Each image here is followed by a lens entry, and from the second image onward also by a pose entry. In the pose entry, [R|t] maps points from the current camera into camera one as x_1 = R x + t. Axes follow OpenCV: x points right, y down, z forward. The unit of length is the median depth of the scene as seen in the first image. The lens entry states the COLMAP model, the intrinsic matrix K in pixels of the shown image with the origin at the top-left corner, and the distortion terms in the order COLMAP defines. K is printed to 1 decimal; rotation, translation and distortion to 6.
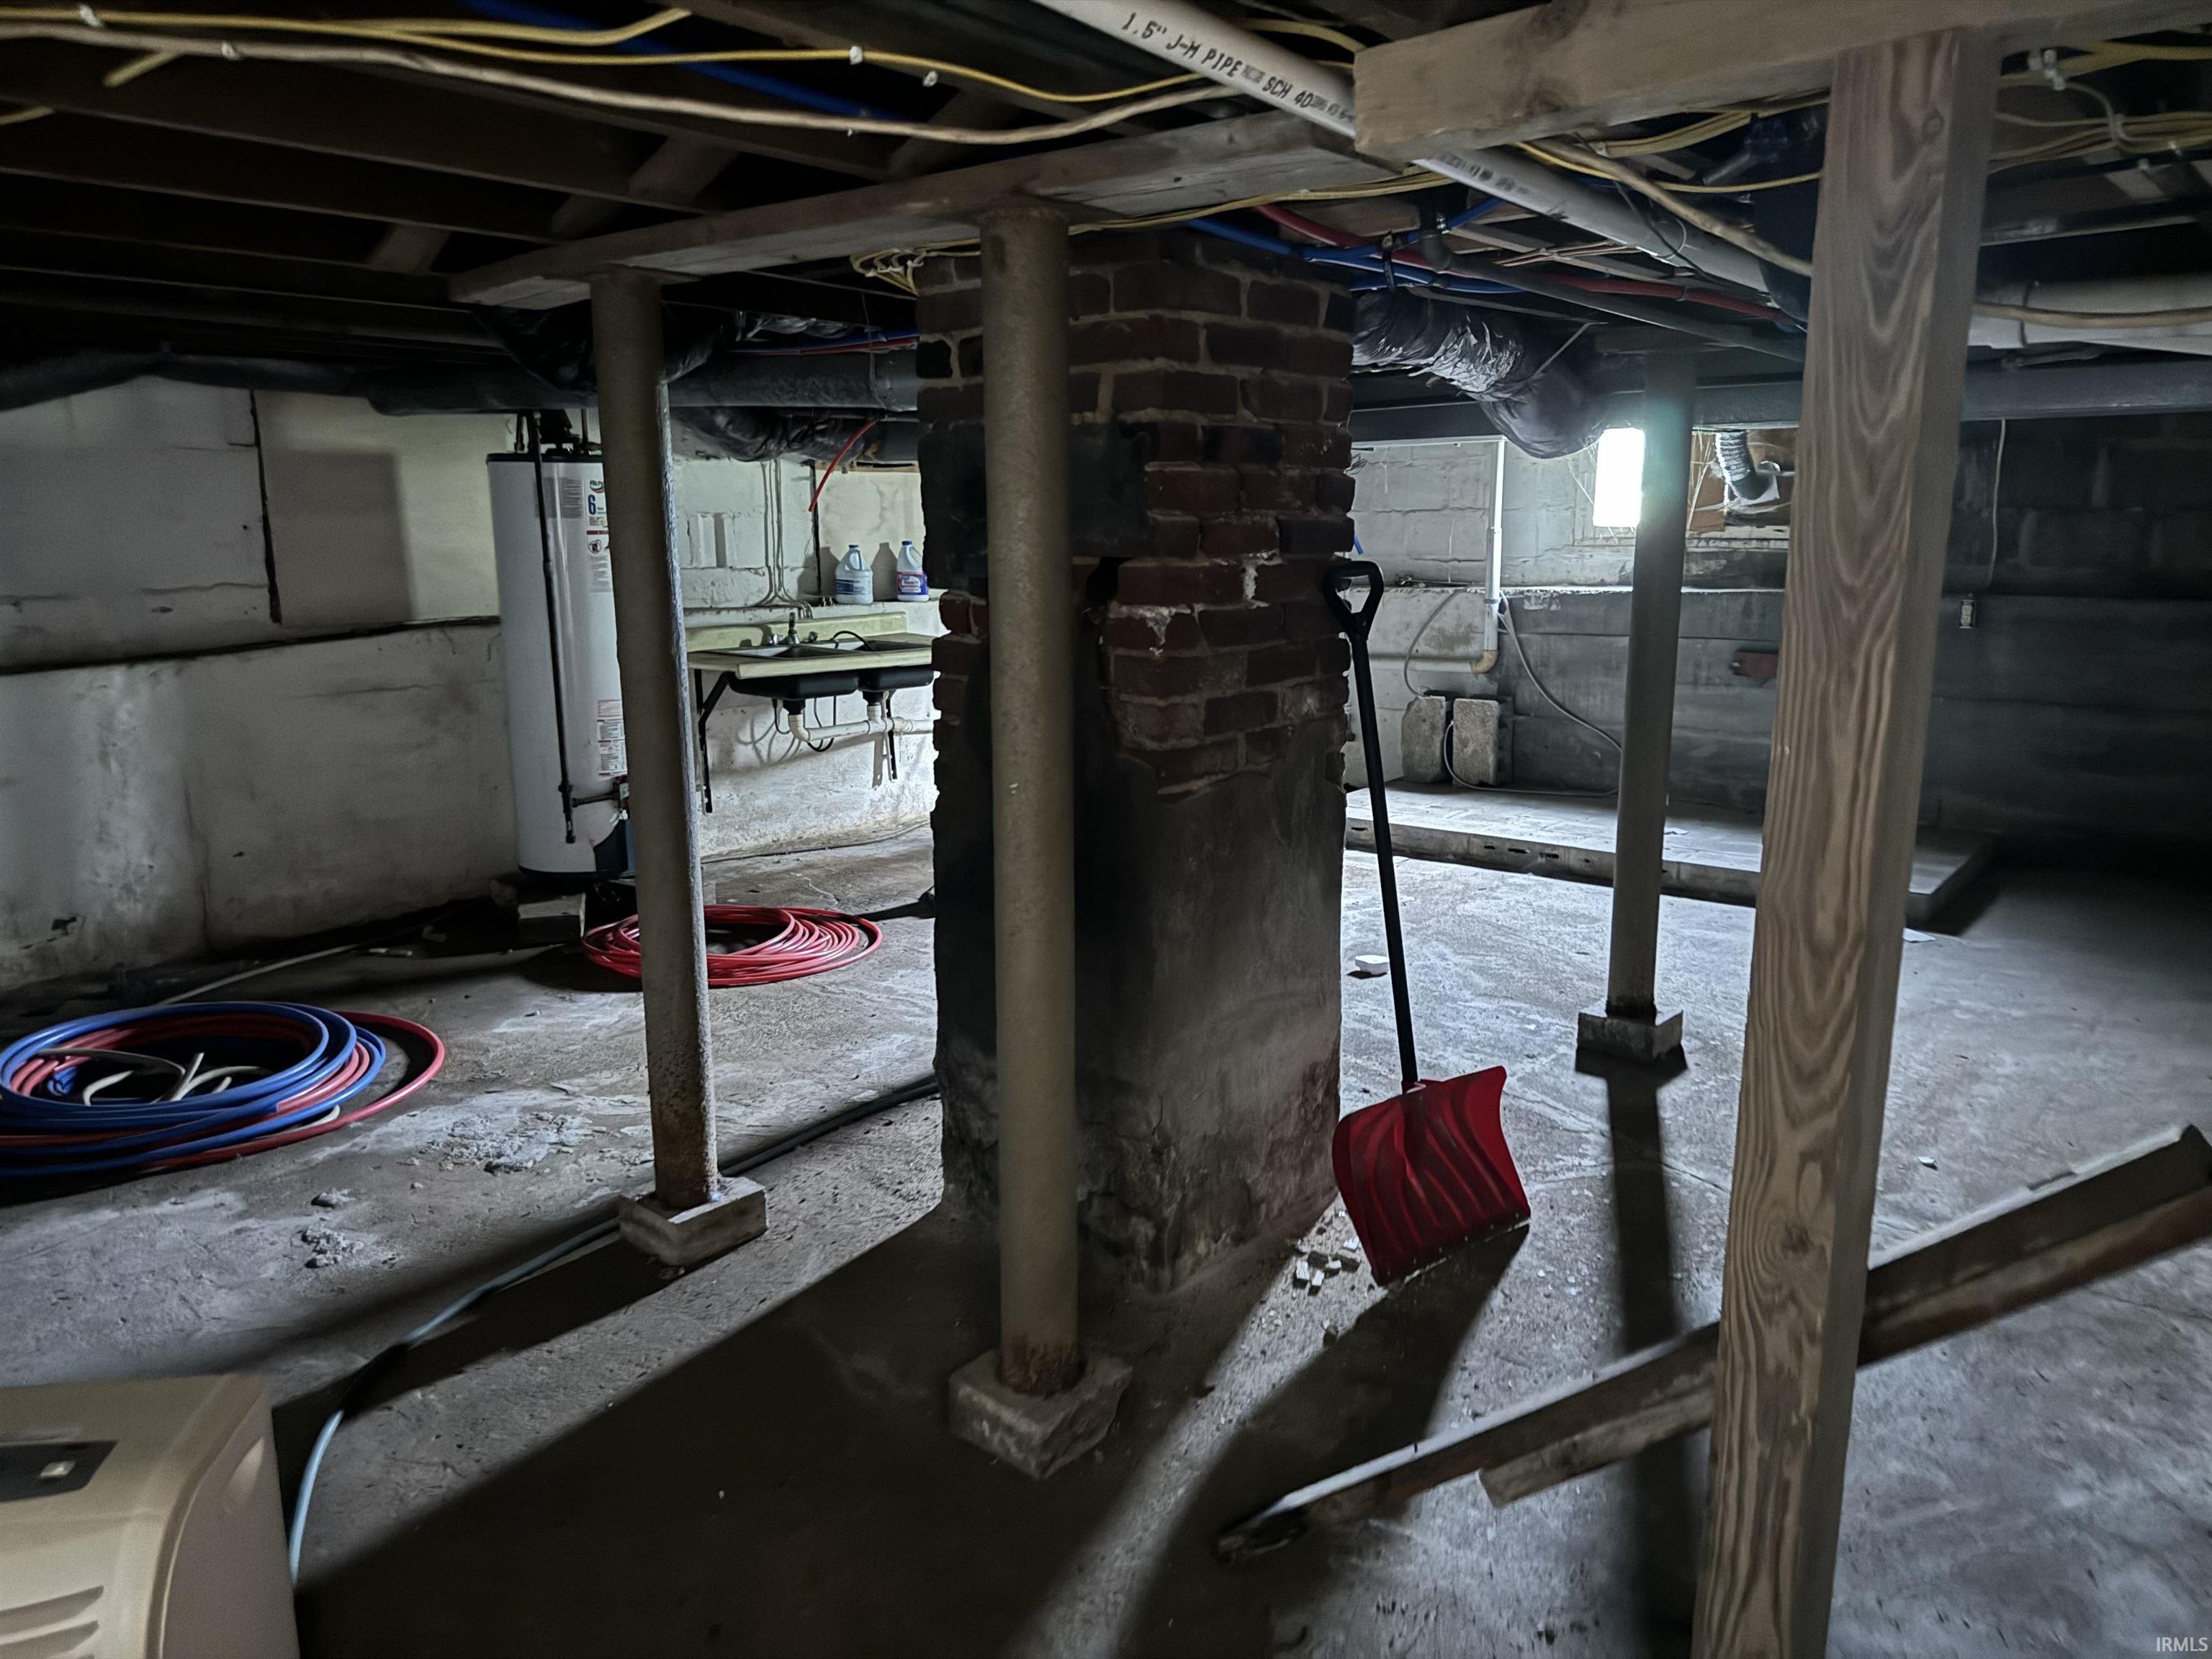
lens RADIAL K [[1554.8, 0, 1114.0], [0, 1554.8, 847.1], [0, 0, 1]] dist [0.010380, -0.023817]
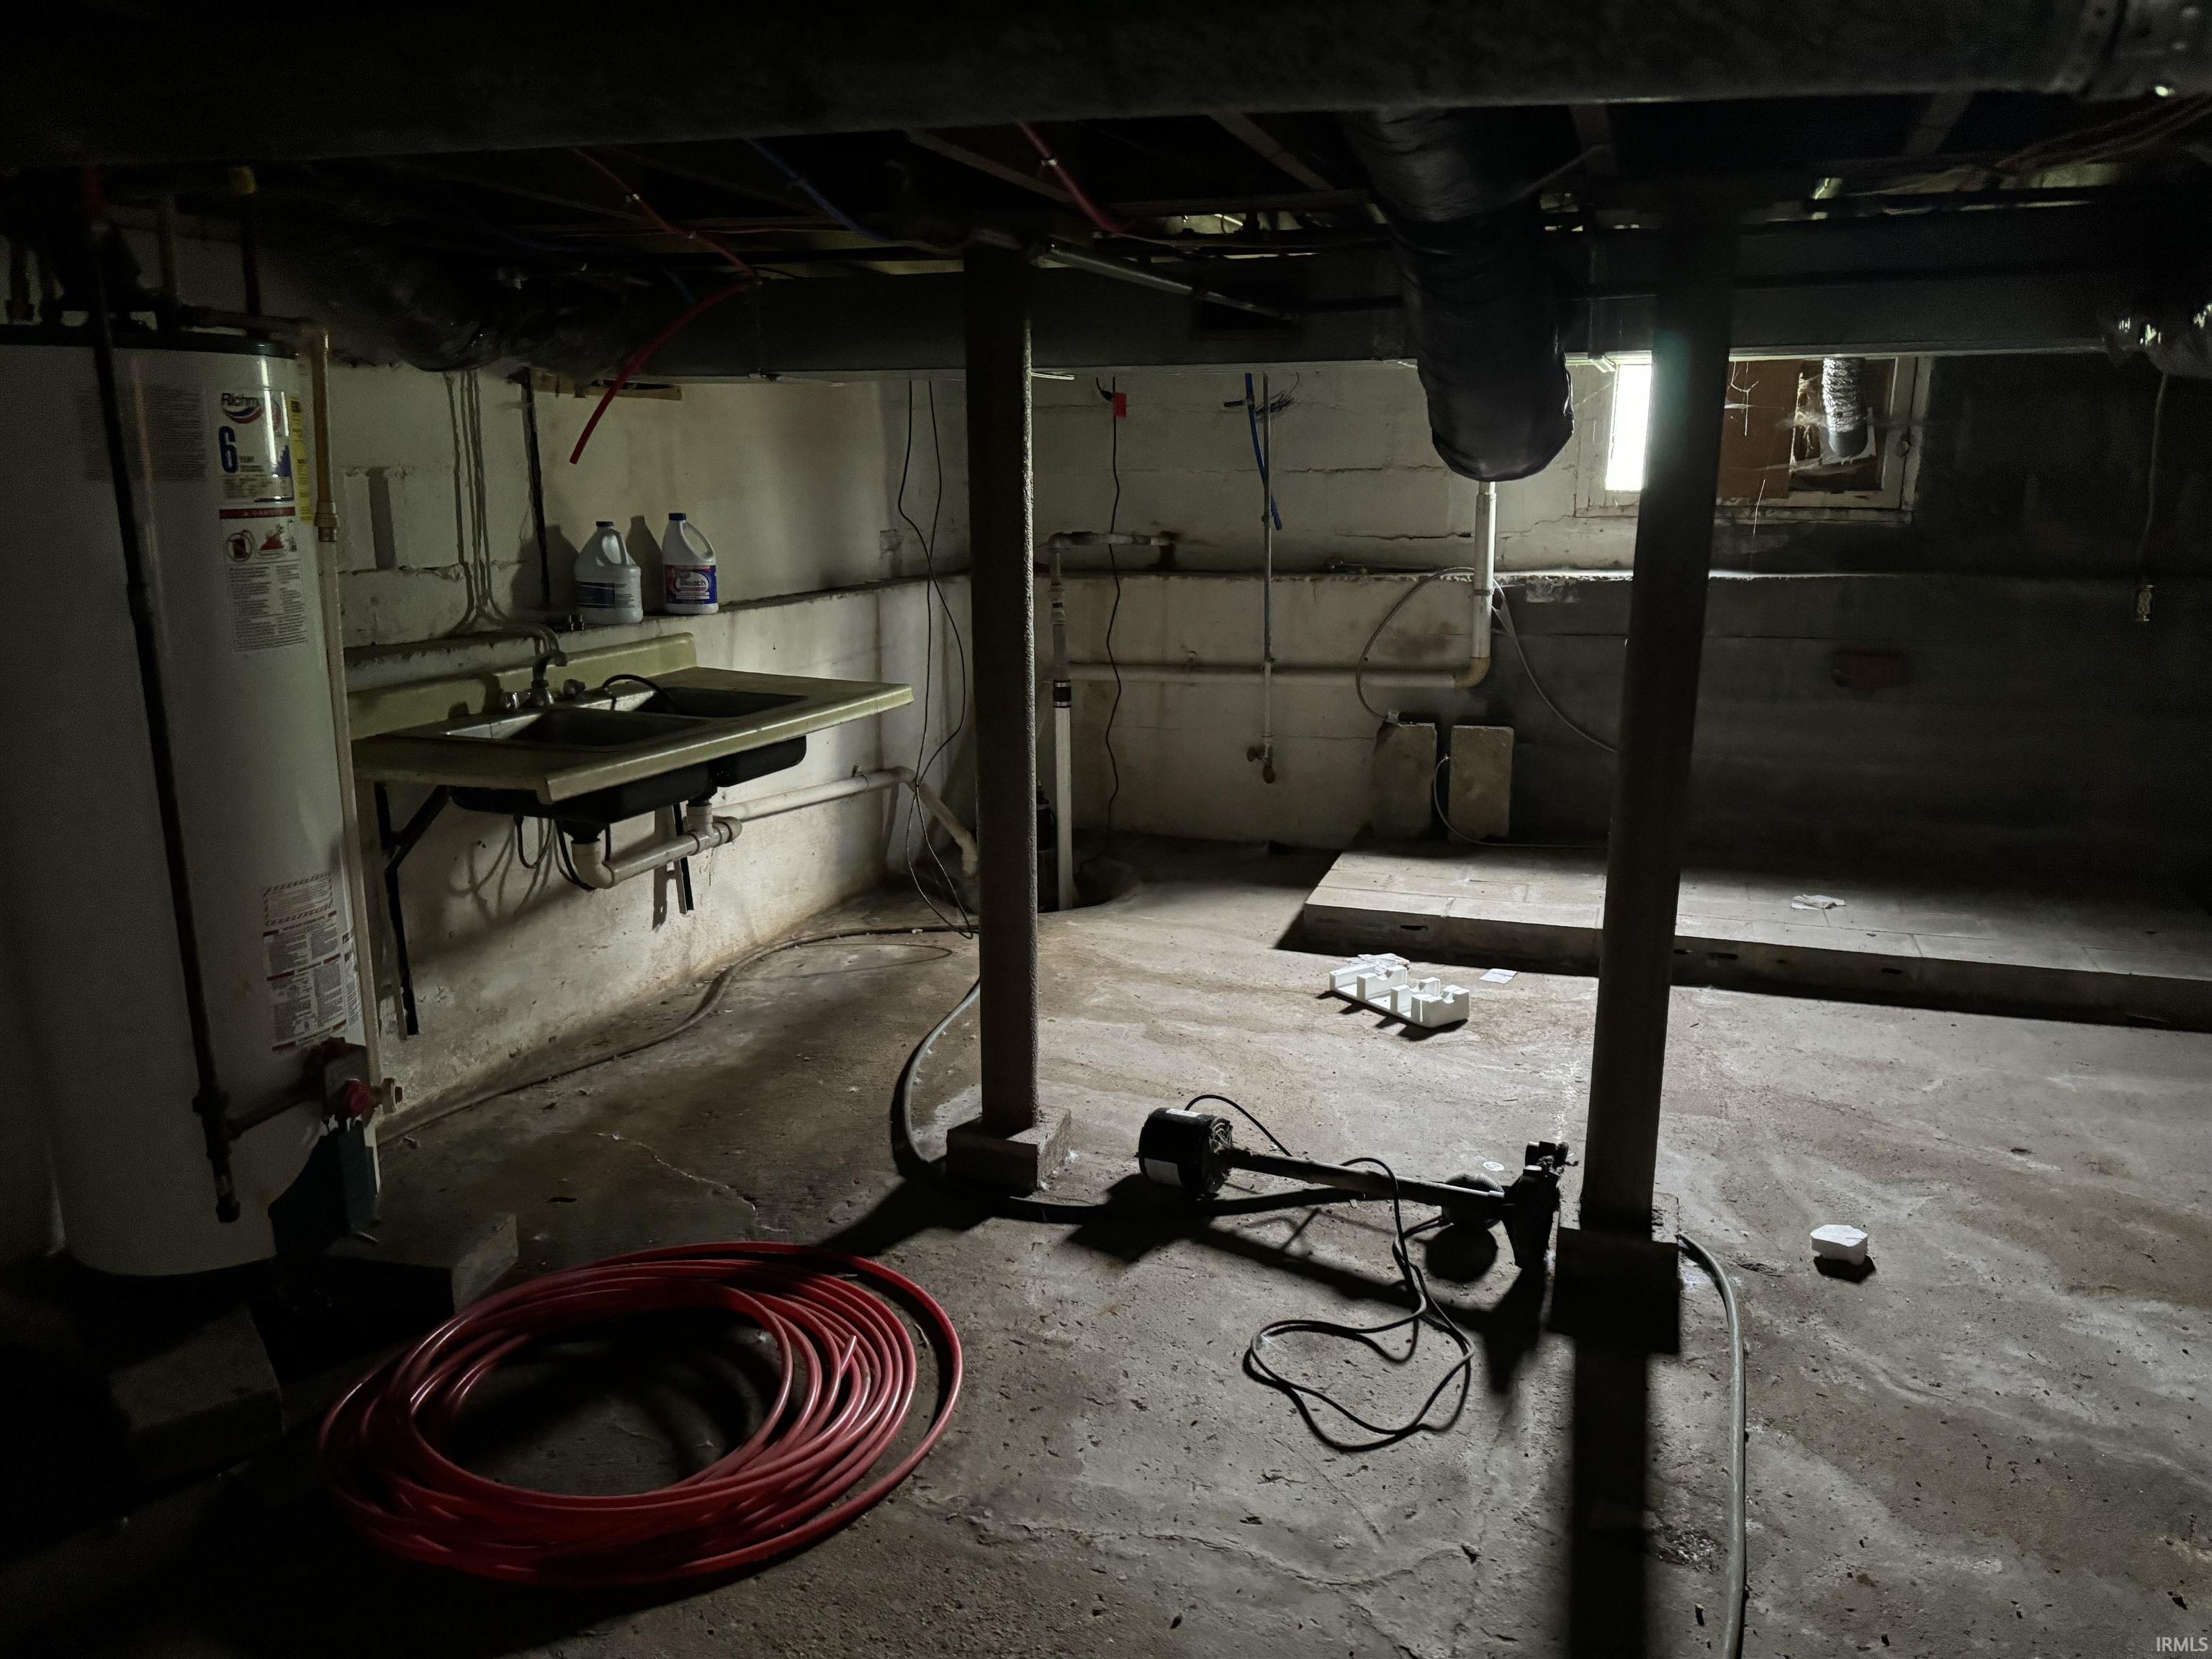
lens RADIAL K [[1554.8, 0, 1101.9], [0, 1554.8, 805.6], [0, 0, 1]] dist [0.010380, -0.023817]
pose [[0.931832, -0.071060, 0.355864, -0.211219], [0.070601, 0.997402, 0.014295, -0.085092], [-0.355955, 0.011804, 0.934429, 0.397243]]
